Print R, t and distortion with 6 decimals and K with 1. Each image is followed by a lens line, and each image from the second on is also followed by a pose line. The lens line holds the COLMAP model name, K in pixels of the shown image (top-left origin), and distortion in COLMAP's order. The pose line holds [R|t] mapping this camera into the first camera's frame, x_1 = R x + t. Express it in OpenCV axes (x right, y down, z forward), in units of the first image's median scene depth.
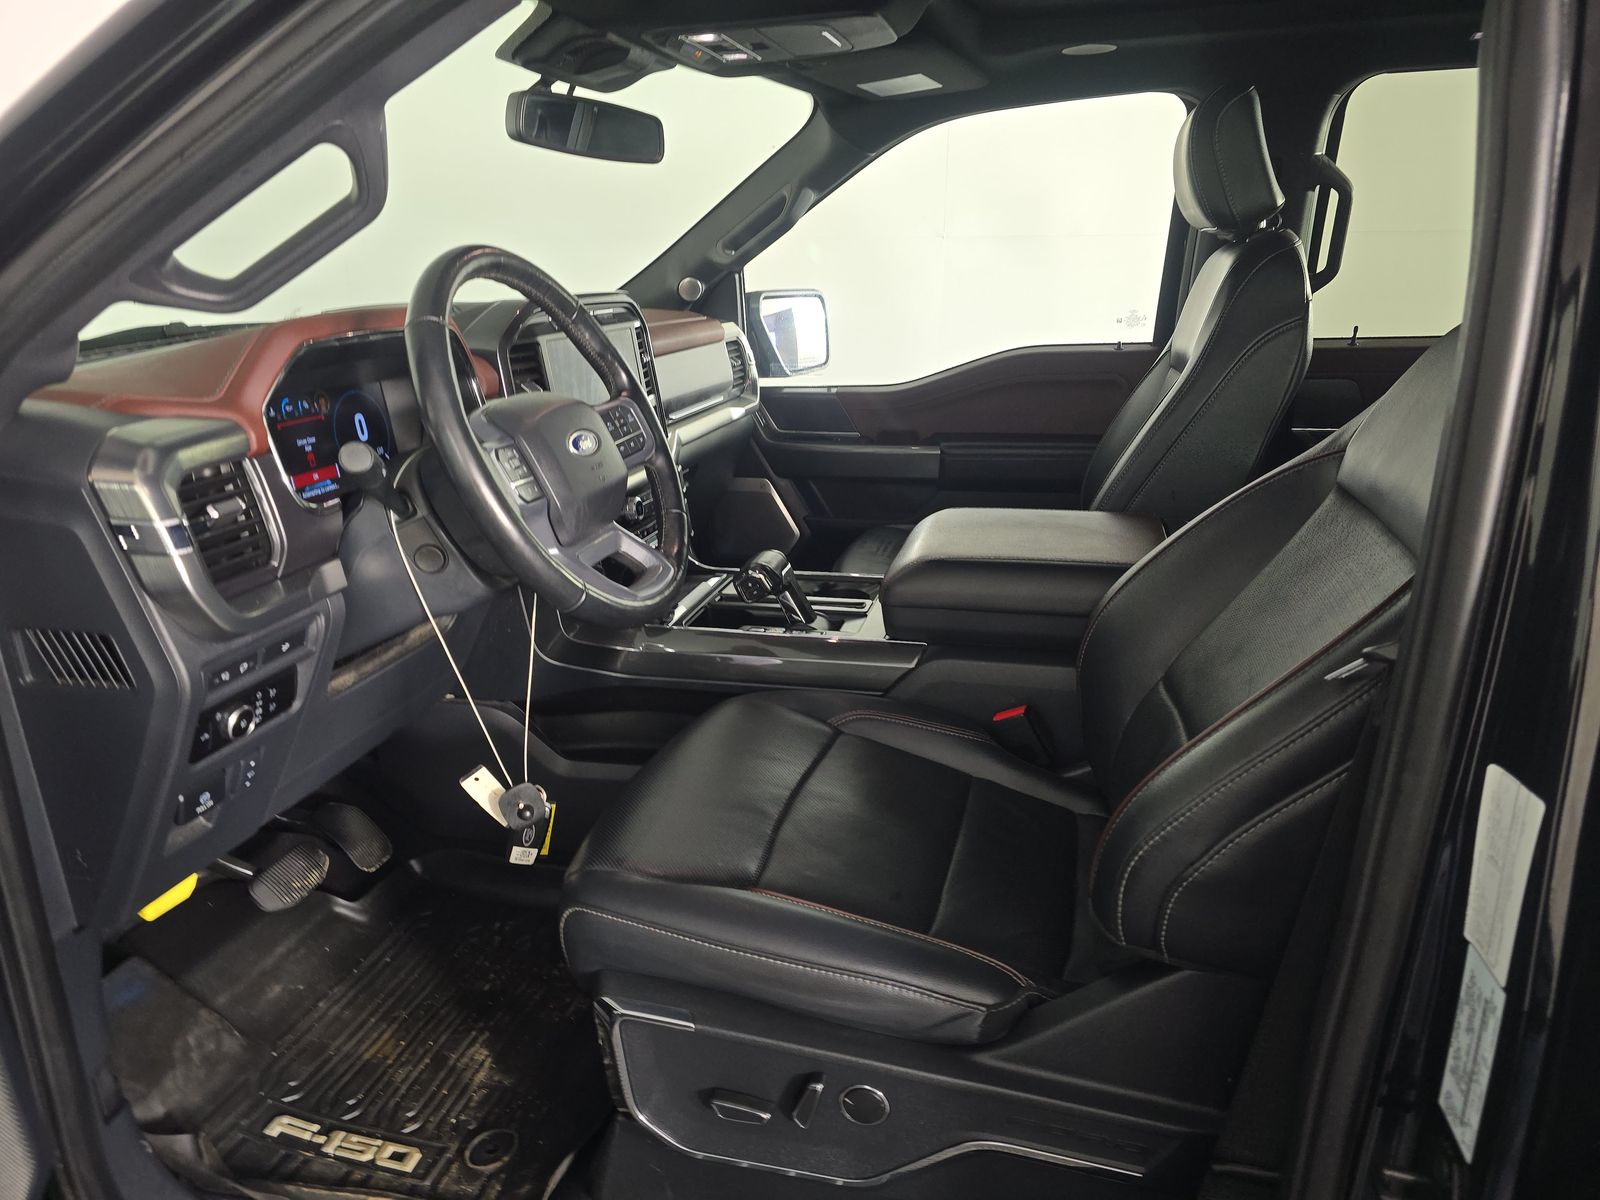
lens RADIAL K [[1098.5, 0, 800.0], [0, 1098.5, 600.0], [0, 0, 1]] dist [0.032039, -0.005621]
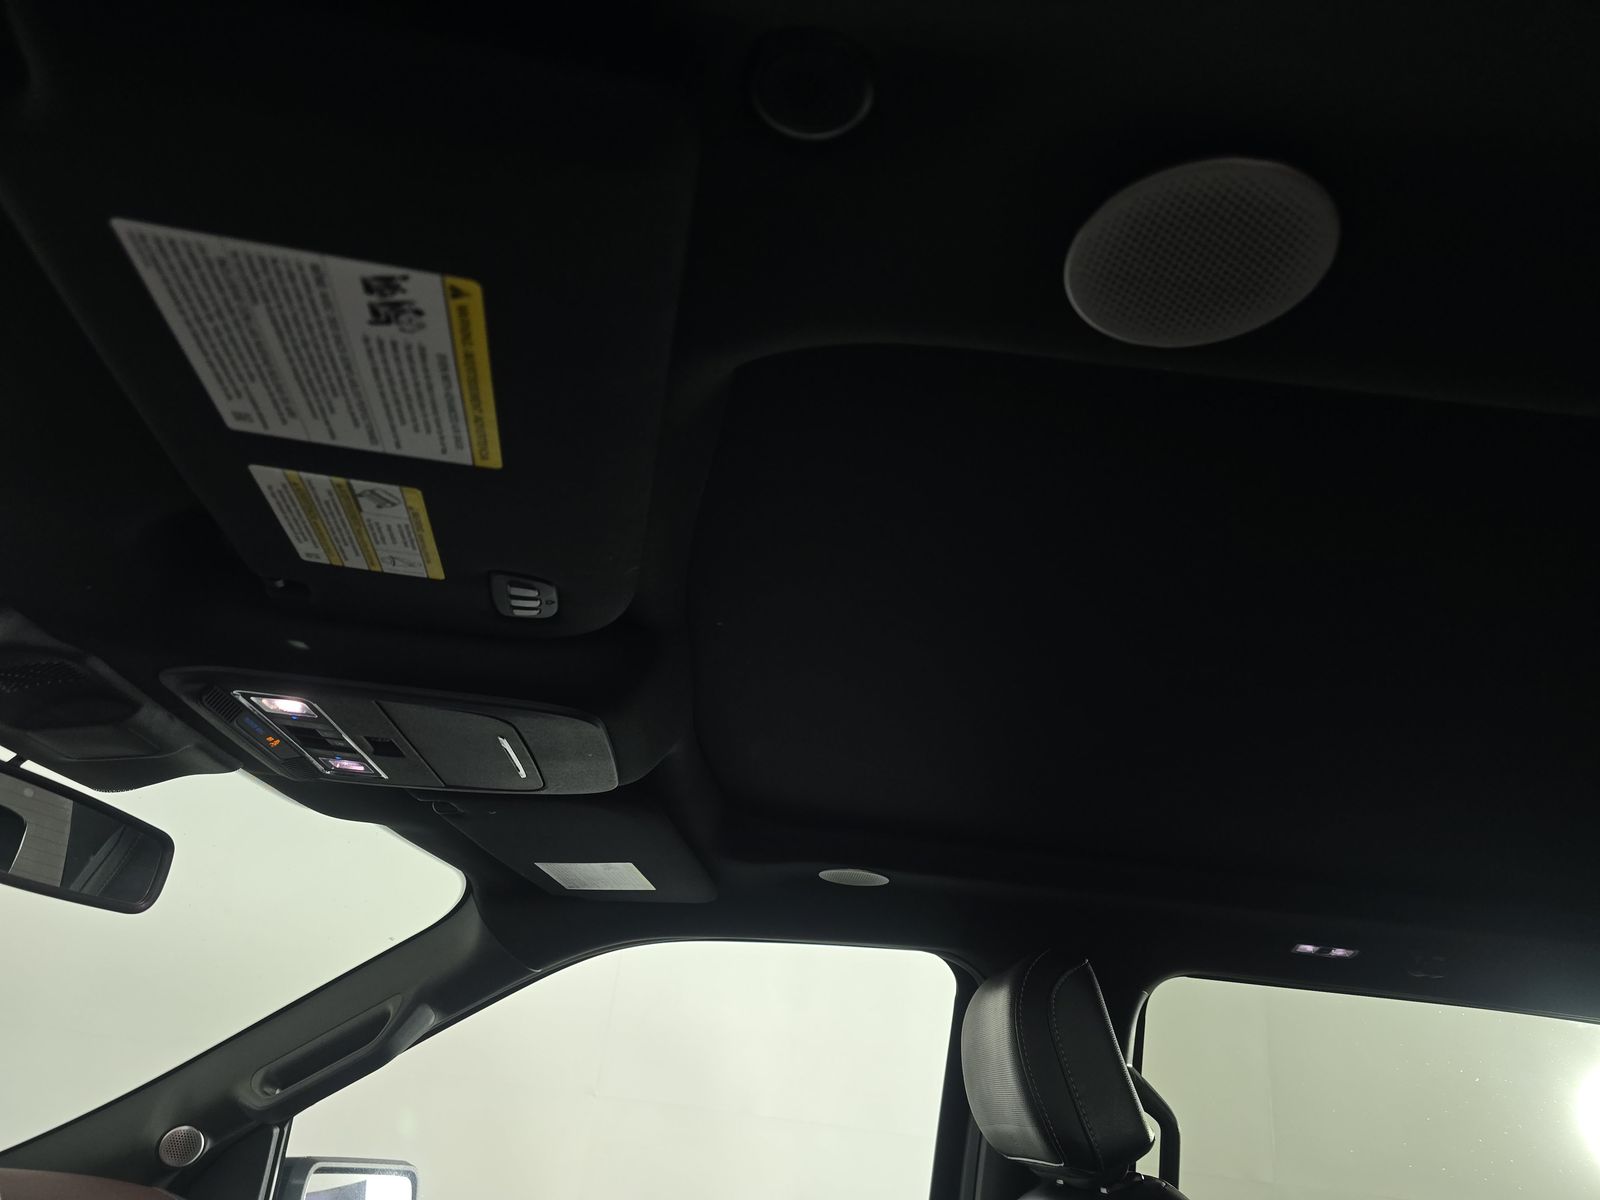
lens RADIAL K [[1098.5, 0, 800.0], [0, 1098.5, 600.0], [0, 0, 1]] dist [0.032039, -0.005621]
pose [[0.947373, 0.232368, 0.220204, 0.018259], [-0.024456, 0.738376, -0.673946, -0.126626], [-0.319197, 0.633093, 0.705200, 0.350277]]
